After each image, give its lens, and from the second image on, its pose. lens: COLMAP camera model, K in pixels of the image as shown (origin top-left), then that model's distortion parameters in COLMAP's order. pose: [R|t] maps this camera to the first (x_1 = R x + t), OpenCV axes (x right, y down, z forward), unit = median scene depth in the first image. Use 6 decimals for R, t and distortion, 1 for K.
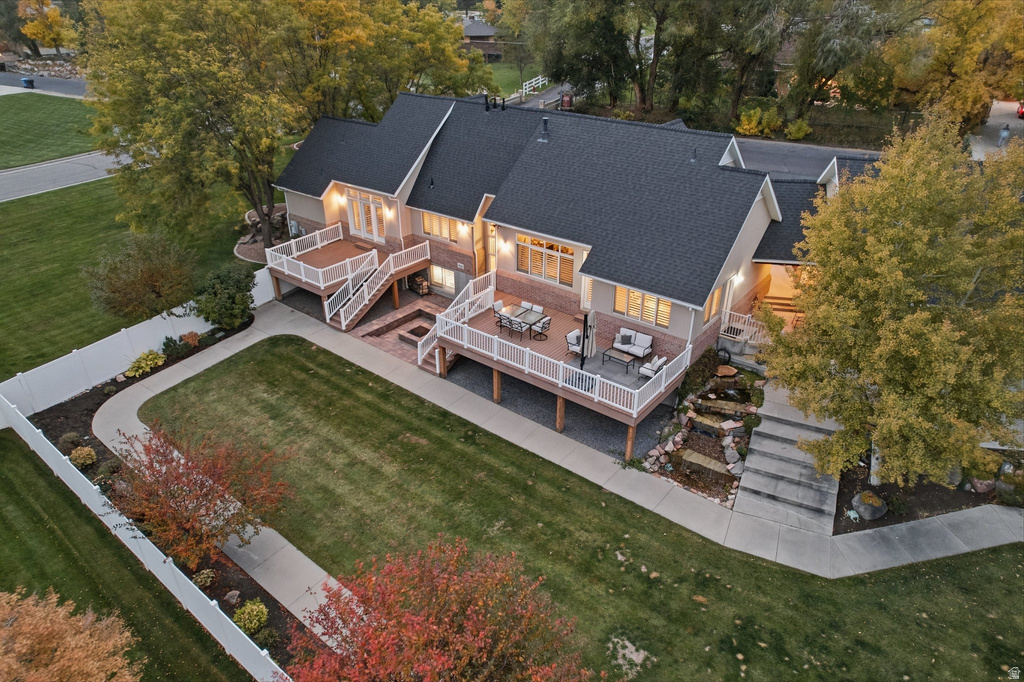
lens RADIAL K [[654.1, 0, 512.0], [0, 654.1, 341.0], [0, 0, 1]] dist [-0.079577, 0.076238]
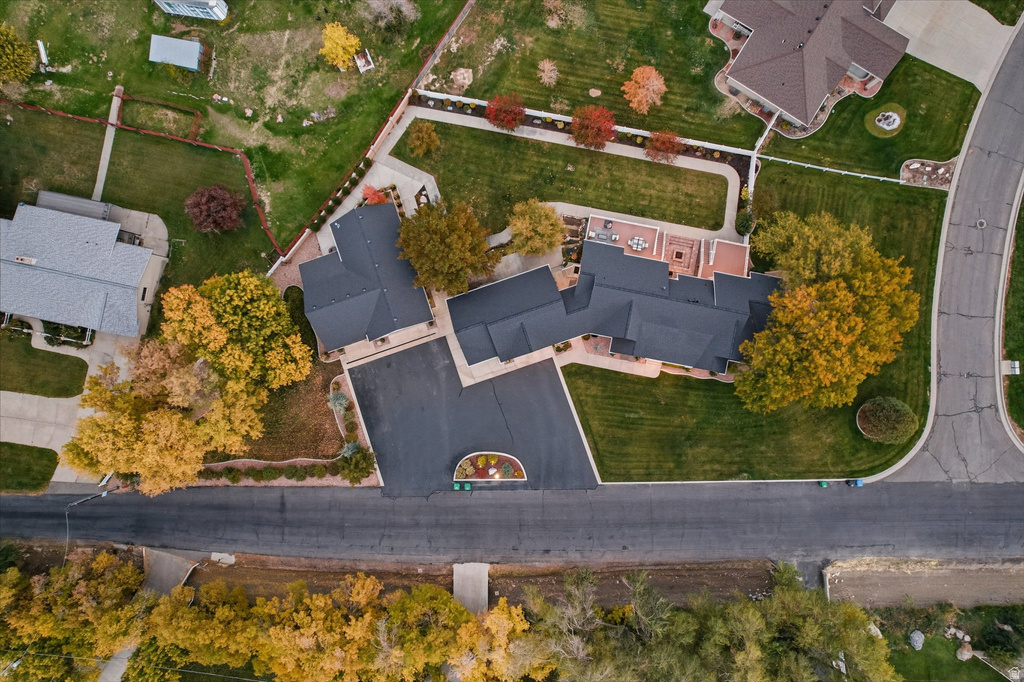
lens RADIAL K [[654.1, 0, 512.0], [0, 654.1, 341.0], [0, 0, 1]] dist [-0.079577, 0.076238]
pose [[-0.884214, 0.467028, -0.007072, 0.850654], [-0.229105, -0.420466, 0.877906, -3.050682], [0.407033, 0.777878, 0.478780, -0.419348]]
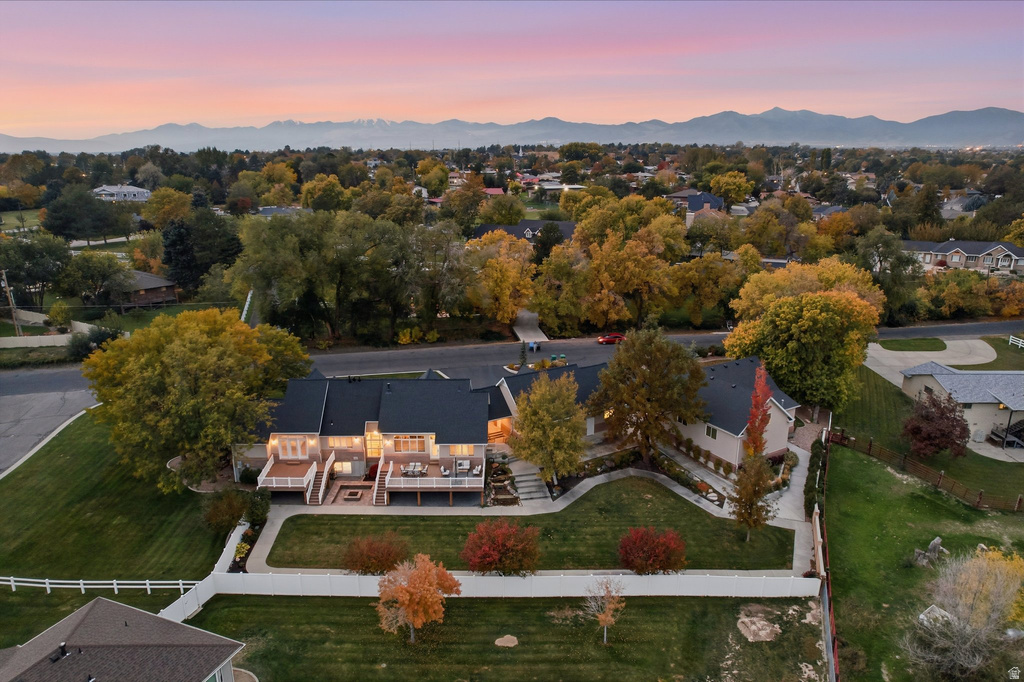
lens RADIAL K [[654.1, 0, 512.0], [0, 654.1, 341.0], [0, 0, 1]] dist [-0.079577, 0.076238]
pose [[0.780789, -0.171034, 0.600930, -1.115870], [0.303505, 0.944526, -0.125517, -0.076397], [-0.546126, 0.280387, 0.789385, -1.259435]]
